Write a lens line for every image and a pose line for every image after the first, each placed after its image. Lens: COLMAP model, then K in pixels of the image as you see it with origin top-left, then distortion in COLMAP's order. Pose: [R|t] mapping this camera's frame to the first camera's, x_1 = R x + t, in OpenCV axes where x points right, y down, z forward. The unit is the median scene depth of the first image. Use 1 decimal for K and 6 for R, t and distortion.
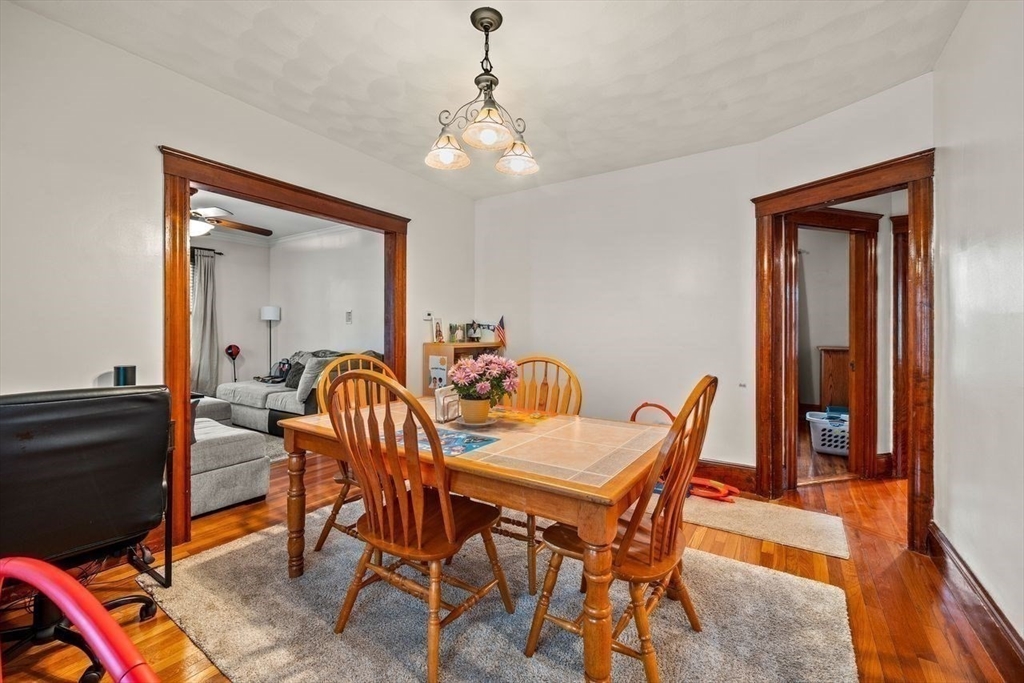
lens RADIAL K [[434.5, 0, 514.3], [0, 434.5, 334.8], [0, 0, 1]] dist [-0.008348, -0.000994]
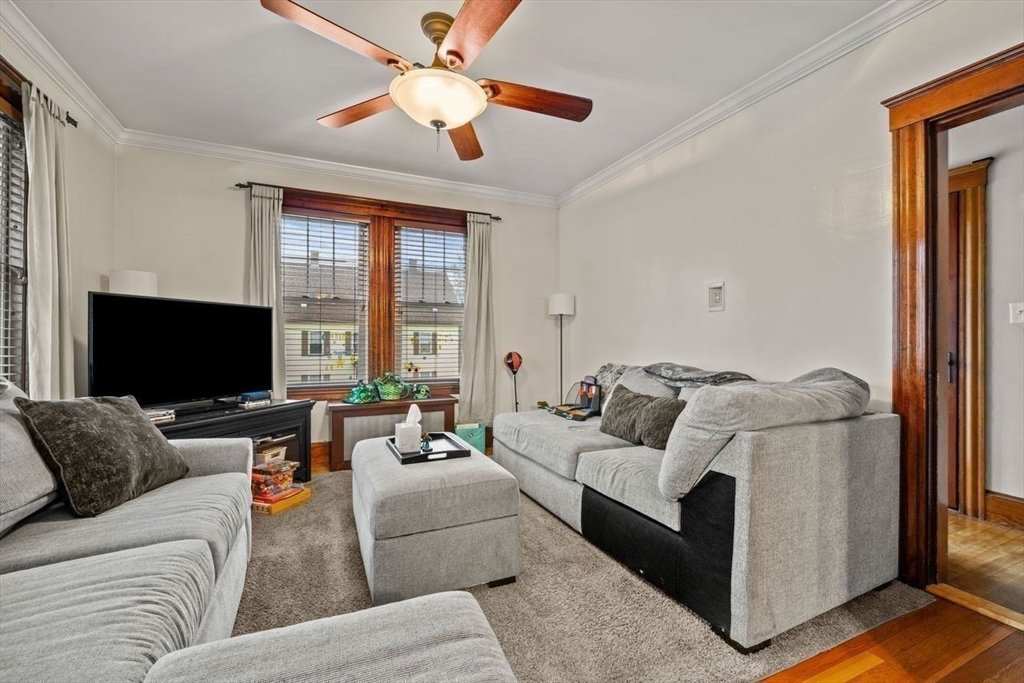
lens RADIAL K [[434.5, 0, 507.5], [0, 434.5, 343.4], [0, 0, 1]] dist [-0.008348, -0.000994]
pose [[0.841811, -0.001796, -0.539769, -0.307184], [0.001191, 0.999998, -0.001469, 0.011482], [0.539771, 0.000594, 0.841812, 0.446515]]
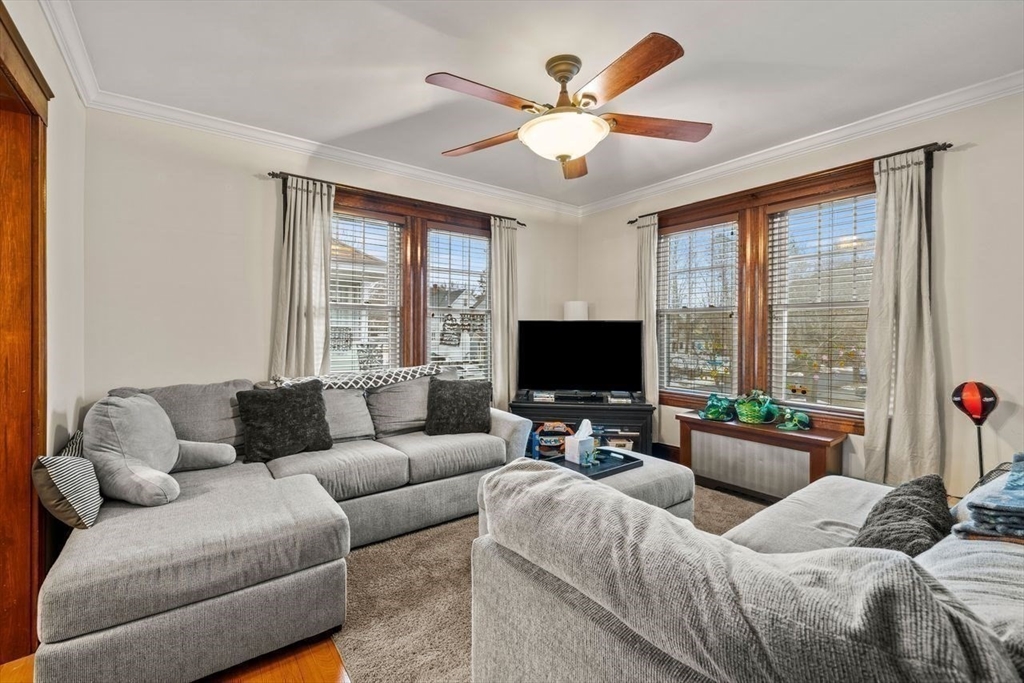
lens RADIAL K [[434.5, 0, 506.0], [0, 434.5, 335.9], [0, 0, 1]] dist [-0.008348, -0.000994]
pose [[-0.348897, 0.000941, -0.937161, -0.179785], [-0.008091, 0.999959, 0.004017, -0.014498], [0.937126, 0.008984, -0.348875, 0.793130]]
